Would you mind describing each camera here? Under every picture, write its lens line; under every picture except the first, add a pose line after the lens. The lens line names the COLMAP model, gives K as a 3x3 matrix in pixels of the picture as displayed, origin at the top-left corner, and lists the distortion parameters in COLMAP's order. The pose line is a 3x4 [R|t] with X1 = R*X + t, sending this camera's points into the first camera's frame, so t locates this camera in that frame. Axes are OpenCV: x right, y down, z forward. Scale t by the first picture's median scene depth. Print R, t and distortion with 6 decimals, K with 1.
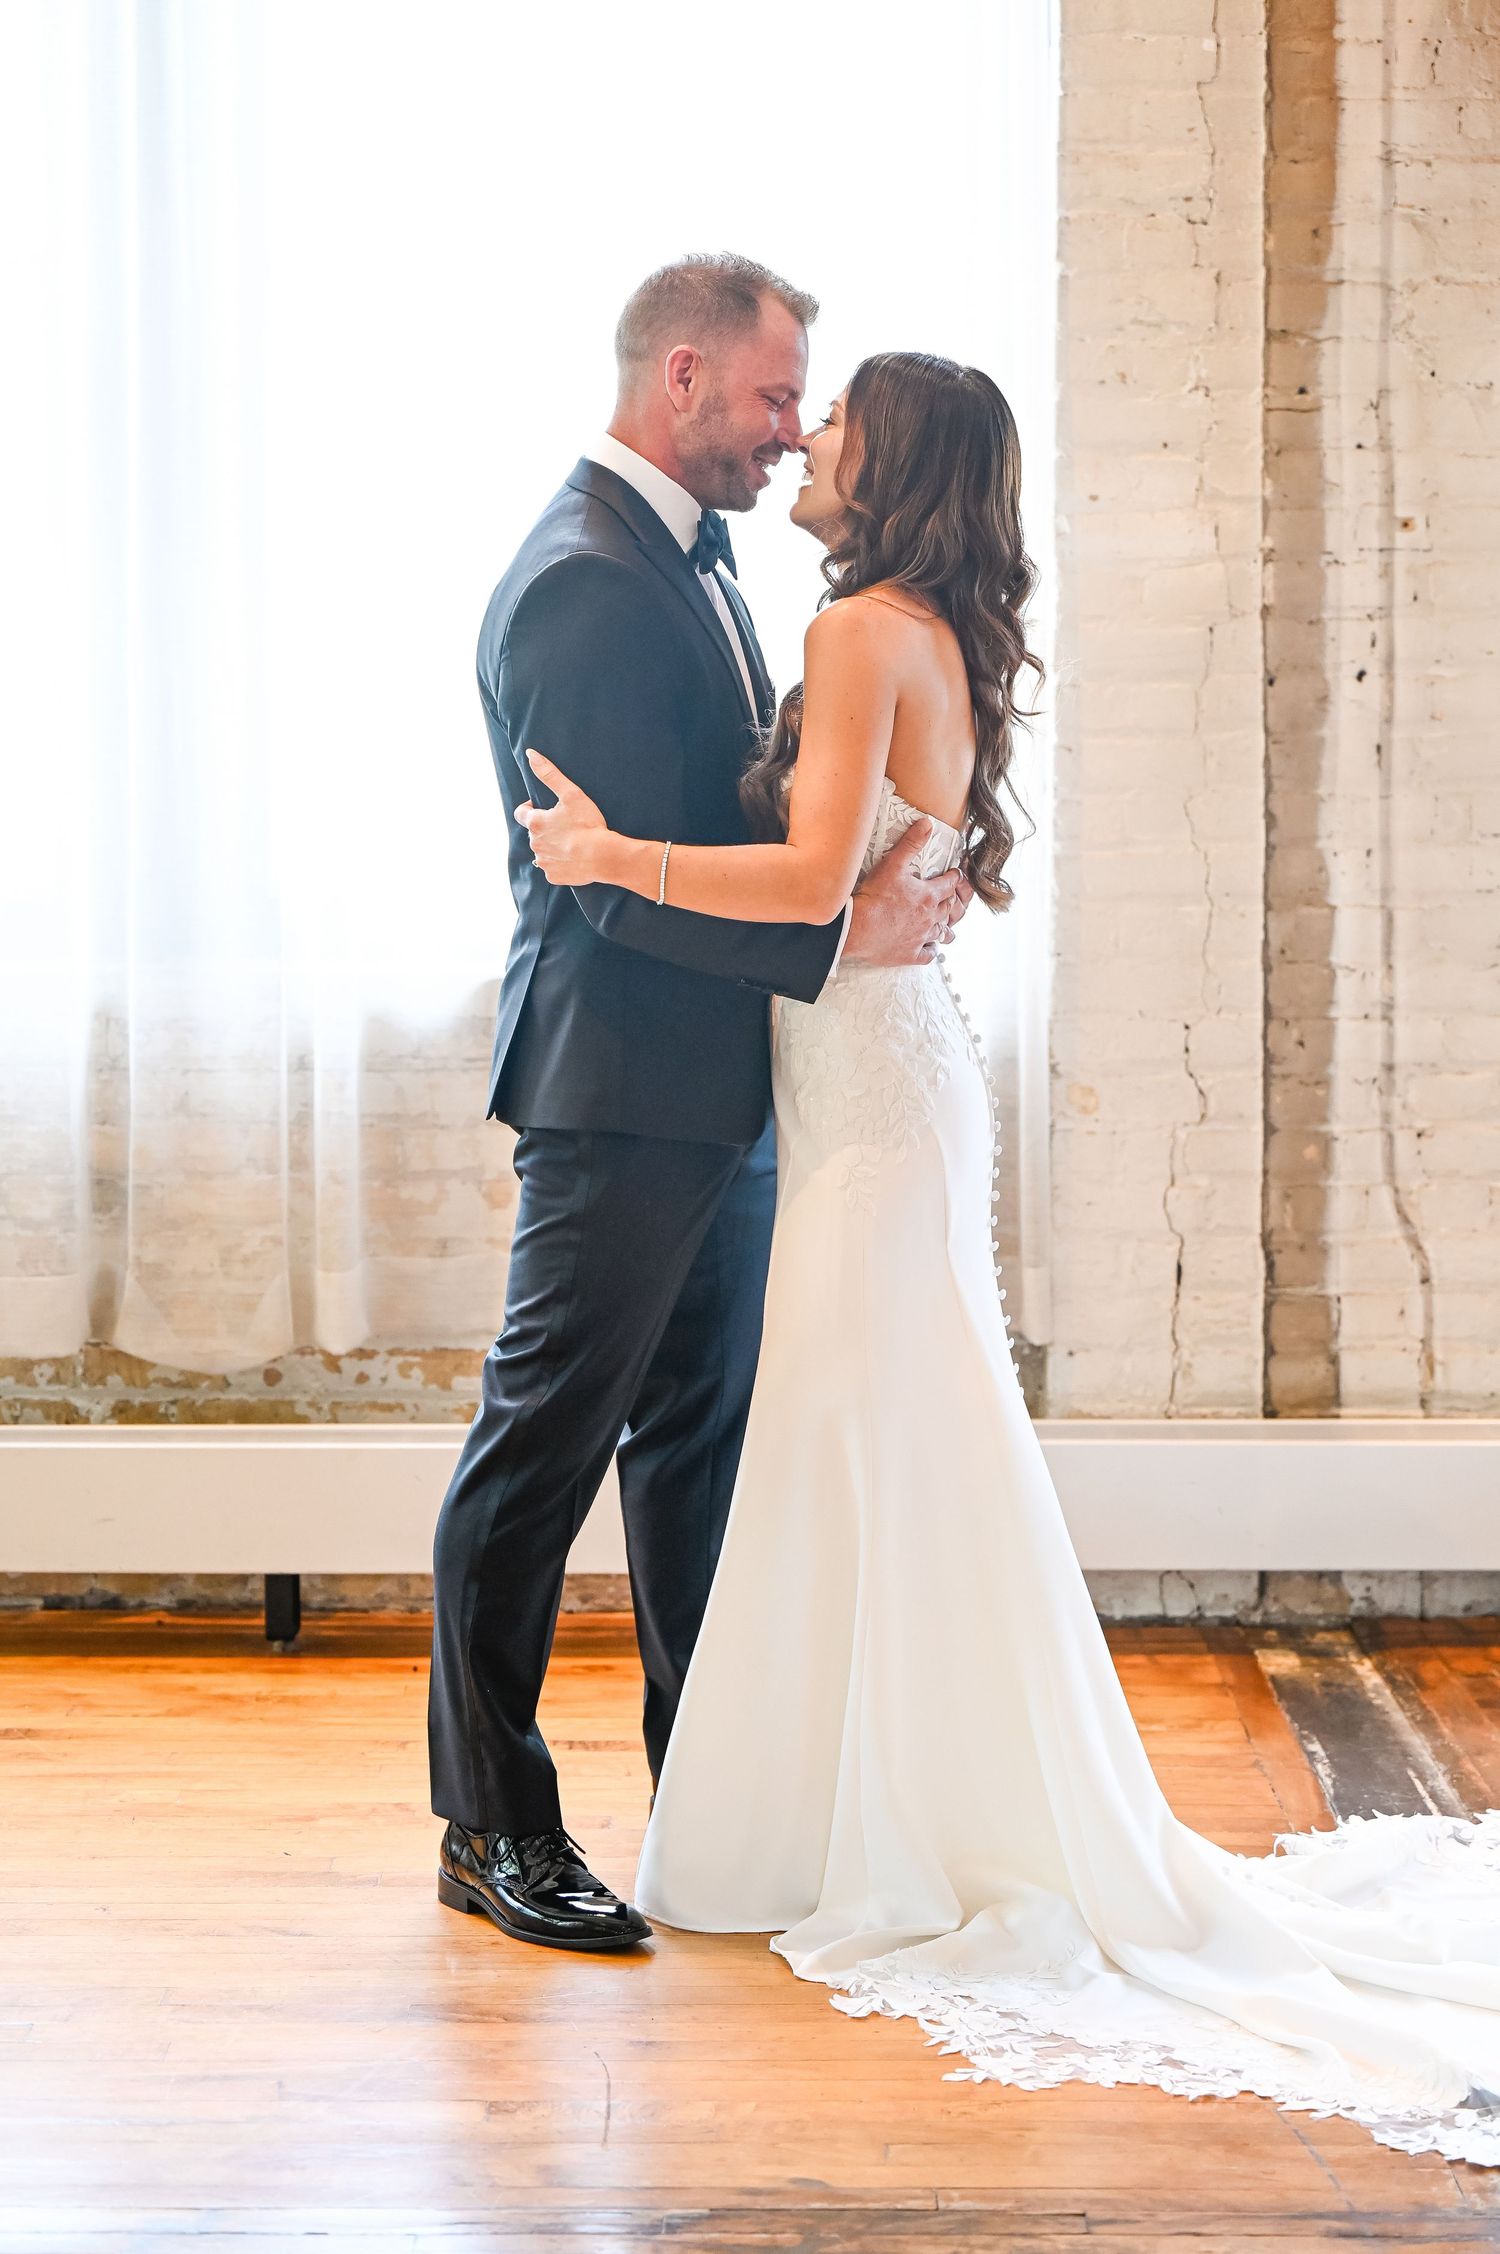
lens RADIAL K [[4259.2, 0, 744.1], [0, 4259.2, 1128.2], [0, 0, 1]] dist [-0.033880, 0.000000]
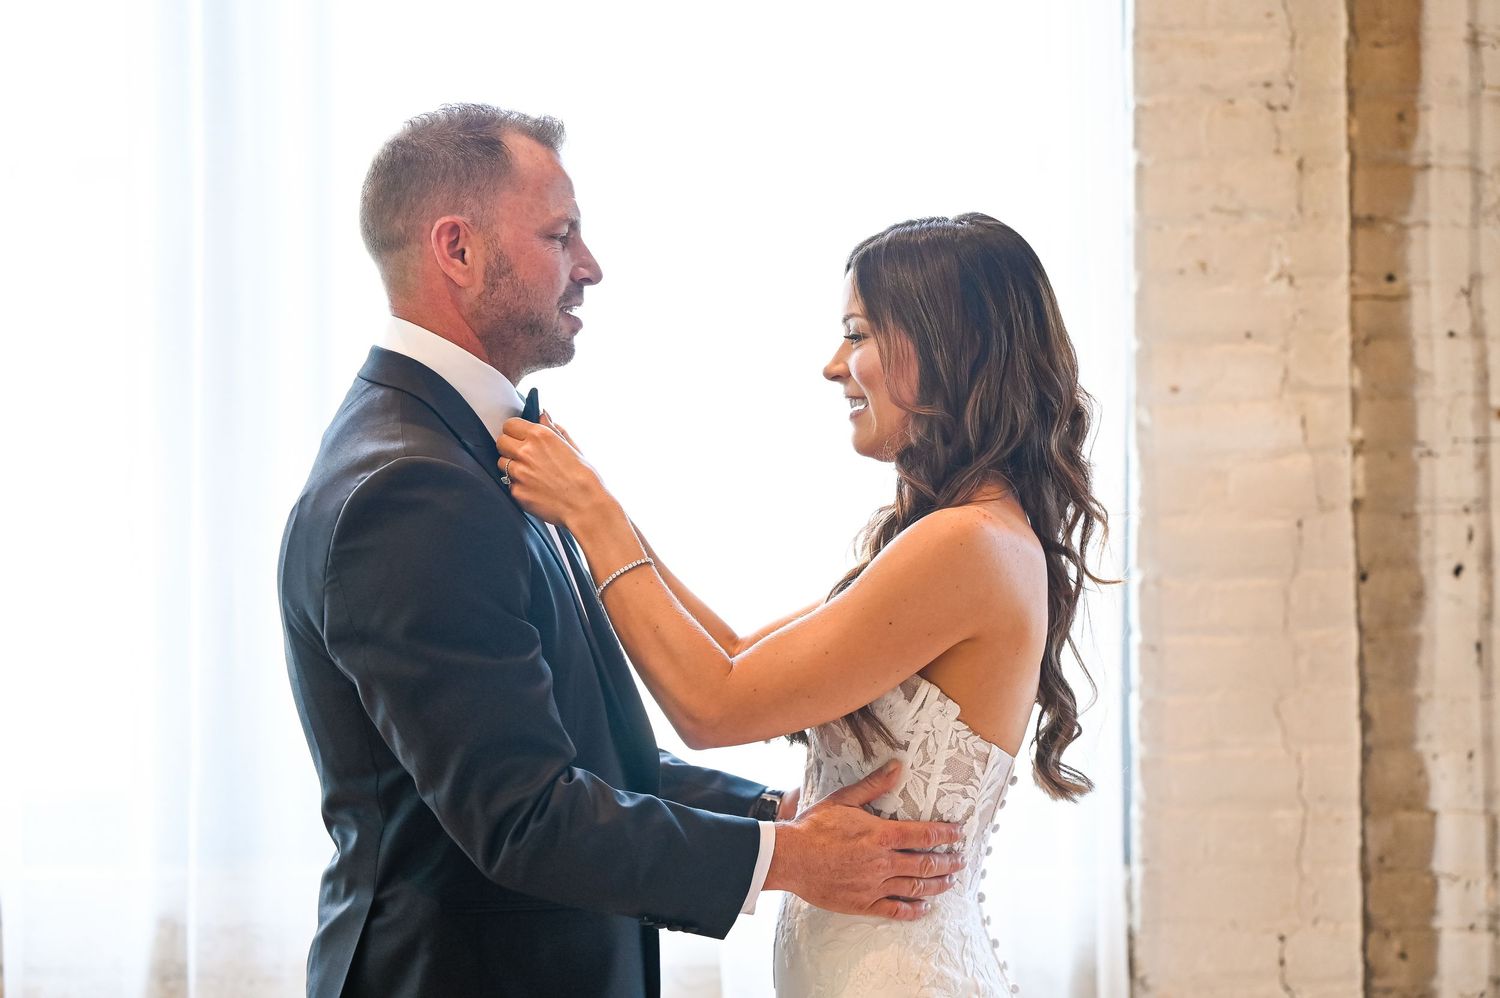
lens RADIAL K [[3894.0, 0, 755.7], [0, 3894.0, 500.1], [0, 0, 1]] dist [0.003730, 0.000000]
pose [[0.997017, -0.006068, -0.076943, 0.055100], [-0.003158, 0.992863, -0.119220, -0.017054], [0.077118, 0.119107, 0.989882, 0.117359]]
